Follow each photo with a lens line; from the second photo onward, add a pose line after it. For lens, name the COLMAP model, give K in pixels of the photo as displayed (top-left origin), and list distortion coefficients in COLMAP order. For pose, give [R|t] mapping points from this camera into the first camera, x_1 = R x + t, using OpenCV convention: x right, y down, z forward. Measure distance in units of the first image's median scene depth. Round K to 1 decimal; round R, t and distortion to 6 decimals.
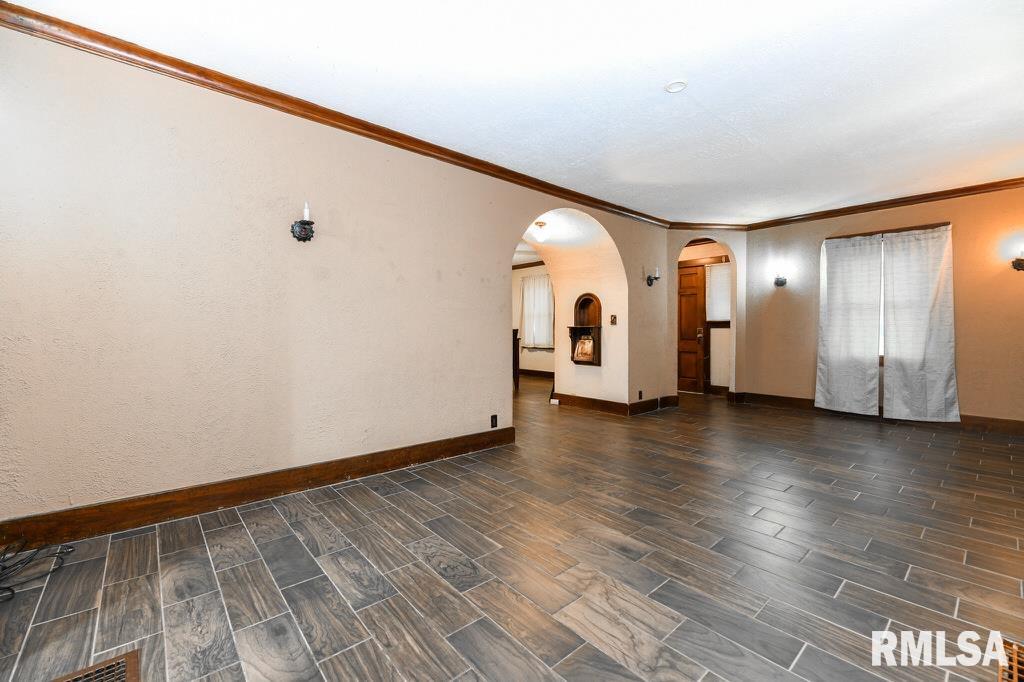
lens RADIAL K [[431.5, 0, 510.9], [0, 431.5, 335.2], [0, 0, 1]] dist [0.000599, -0.000213]
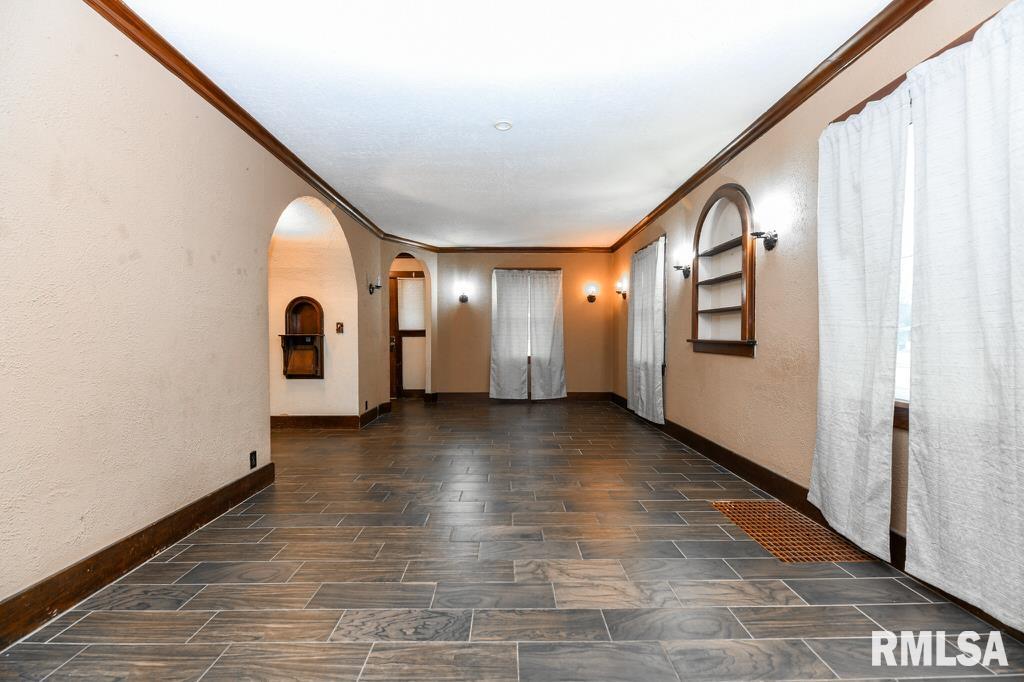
lens RADIAL K [[429.6, 0, 514.1], [0, 429.6, 343.7], [0, 0, 1]] dist [-0.002334, -0.000581]
pose [[0.643652, -0.011369, 0.765234, -0.253032], [0.011670, 0.999919, 0.005040, -0.001640], [-0.765229, 0.005687, 0.643733, 0.131850]]
